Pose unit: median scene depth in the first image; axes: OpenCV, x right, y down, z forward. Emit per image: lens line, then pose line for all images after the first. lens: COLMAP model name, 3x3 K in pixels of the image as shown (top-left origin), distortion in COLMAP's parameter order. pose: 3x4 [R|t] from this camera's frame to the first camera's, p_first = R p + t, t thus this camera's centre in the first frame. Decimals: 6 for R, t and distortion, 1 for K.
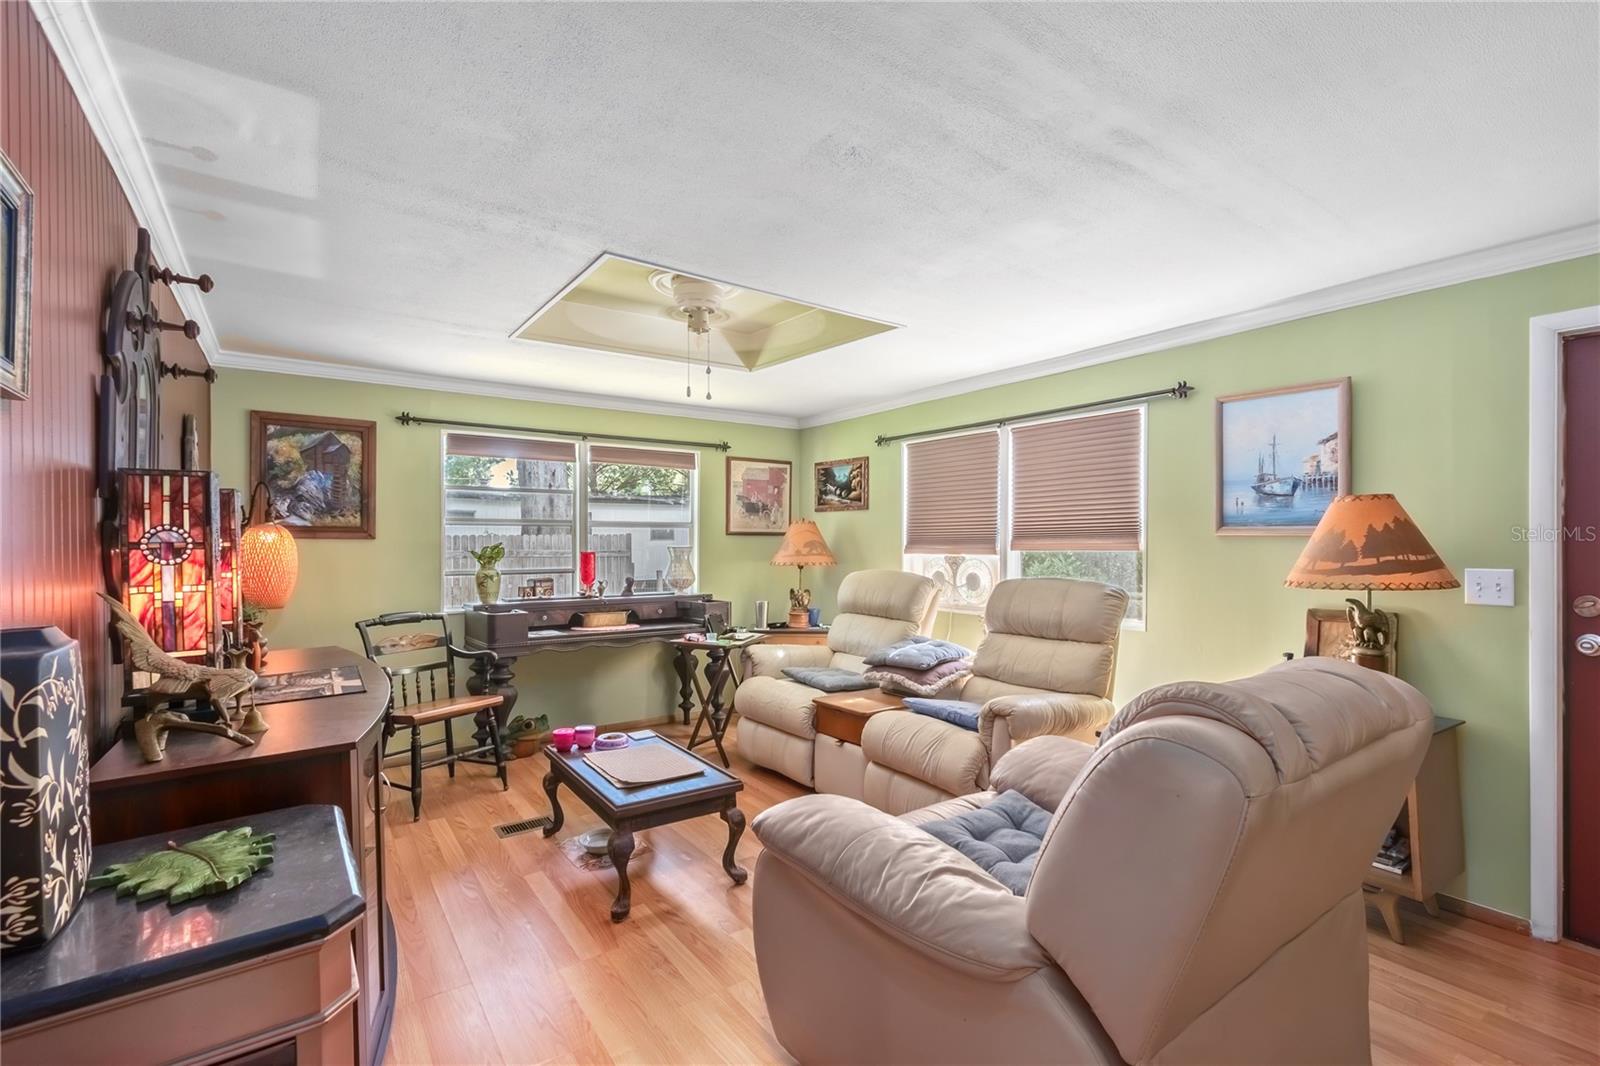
lens RADIAL K [[728.9, 0, 809.3], [0, 728.9, 540.6], [0, 0, 1]] dist [0.002703, -0.002260]
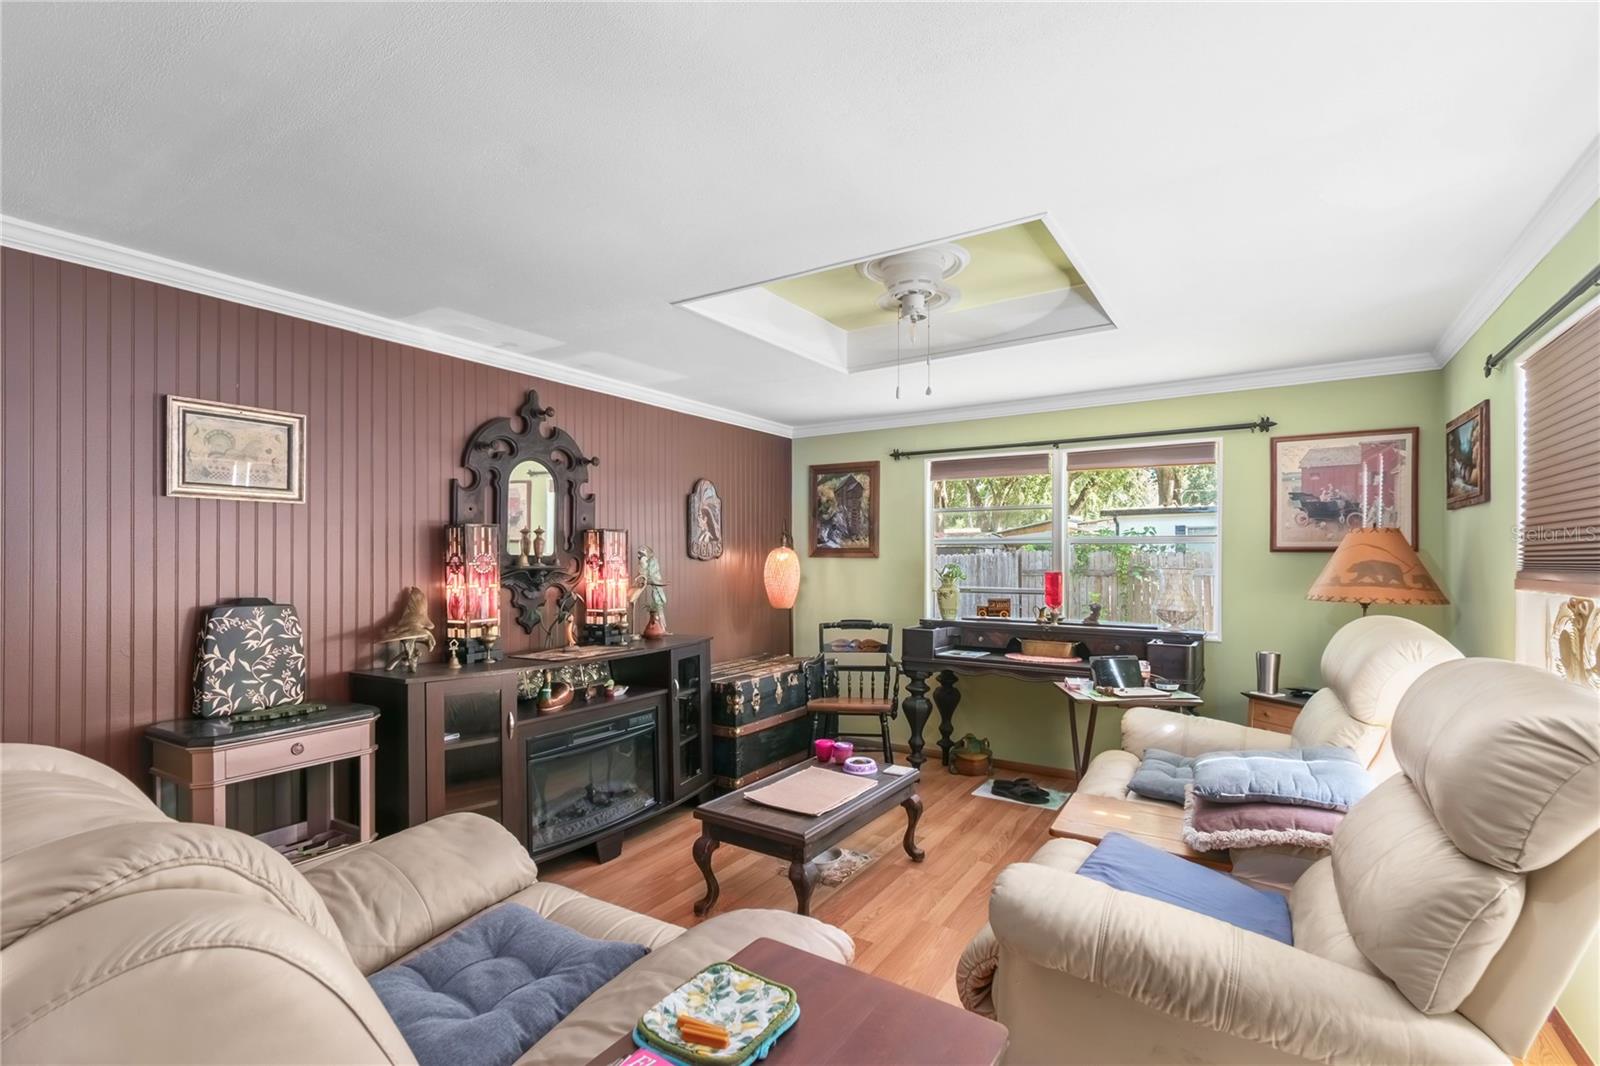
lens RADIAL K [[728.9, 0, 823.0], [0, 728.9, 555.5], [0, 0, 1]] dist [0.002703, -0.002260]
pose [[0.371950, -0.001290, -0.928252, 0.493872], [0.000742, 0.999999, -0.001092, -0.005100], [0.928252, -0.000282, 0.371951, 0.468847]]
